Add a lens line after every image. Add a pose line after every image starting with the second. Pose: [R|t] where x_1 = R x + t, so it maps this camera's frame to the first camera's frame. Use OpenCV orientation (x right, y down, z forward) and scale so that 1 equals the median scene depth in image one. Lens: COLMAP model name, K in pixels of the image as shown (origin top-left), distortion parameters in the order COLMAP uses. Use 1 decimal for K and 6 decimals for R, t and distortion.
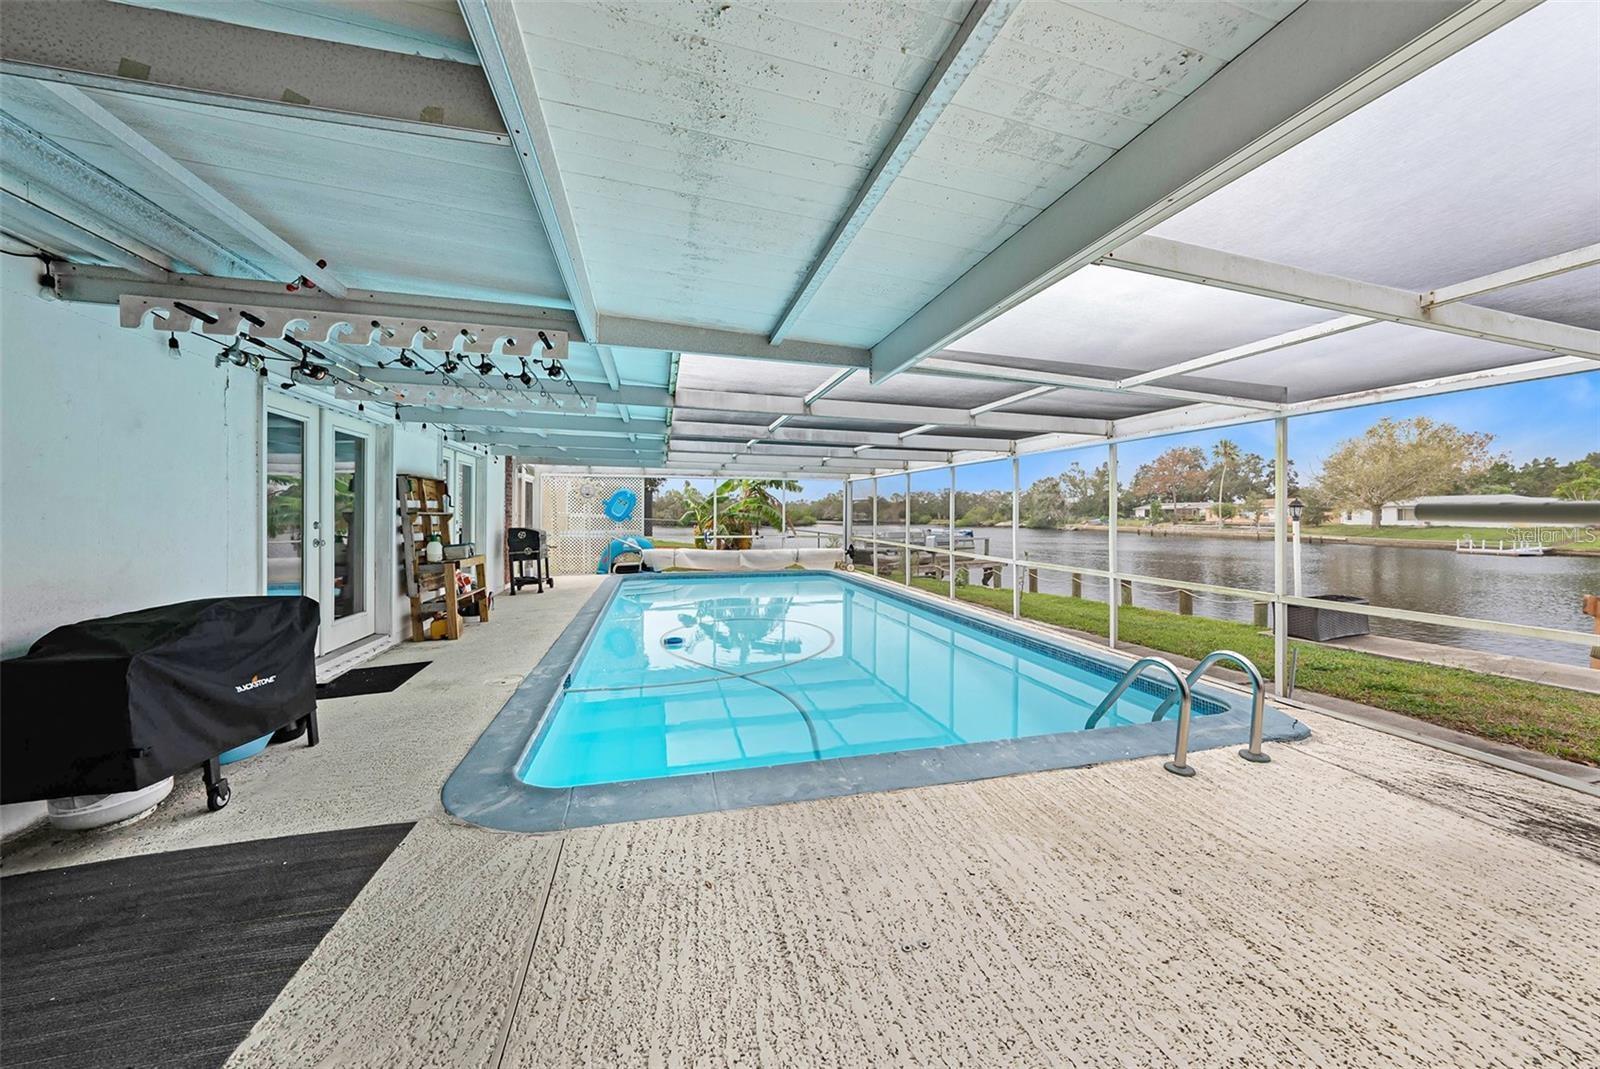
lens RADIAL K [[565.1, 0, 800.0], [0, 565.1, 528.7], [0, 0, 1]] dist [-0.019891, 0.001296]
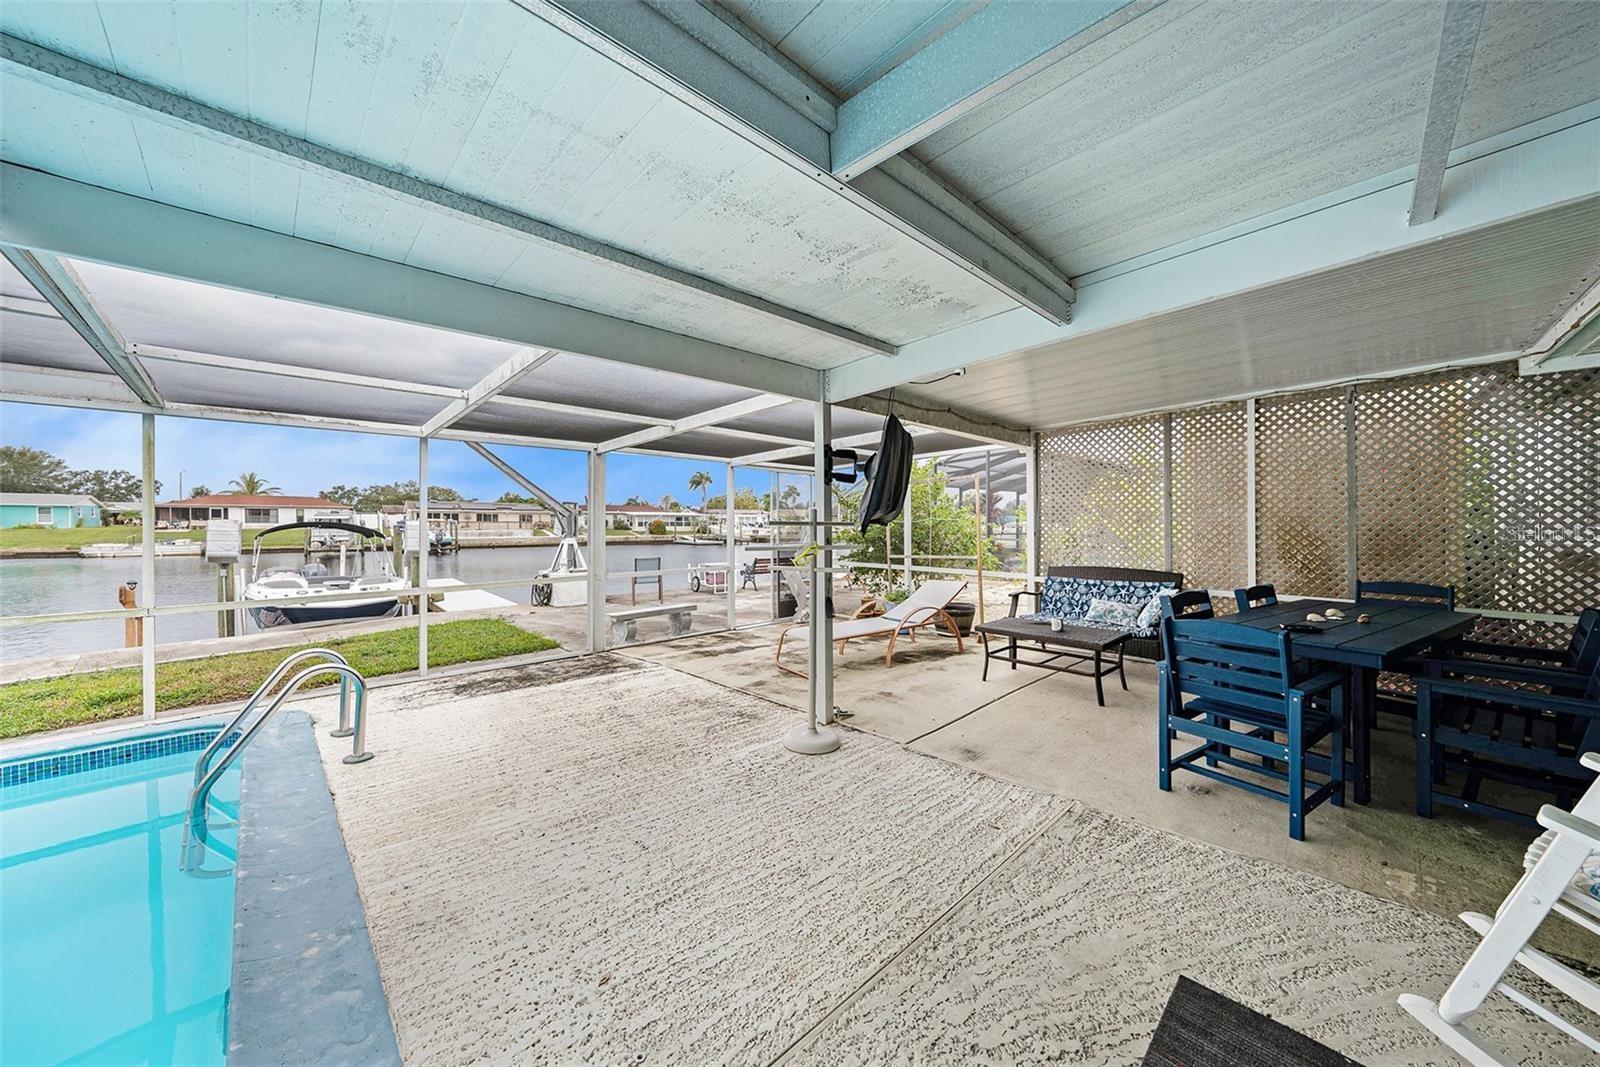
lens RADIAL K [[565.1, 0, 815.0], [0, 565.1, 521.5], [0, 0, 1]] dist [-0.019891, 0.001296]
pose [[-0.503443, -0.009192, 0.863979, -0.949940], [0.018378, 0.999603, 0.021344, -0.047875], [-0.863833, 0.026624, -0.503075, 1.049634]]
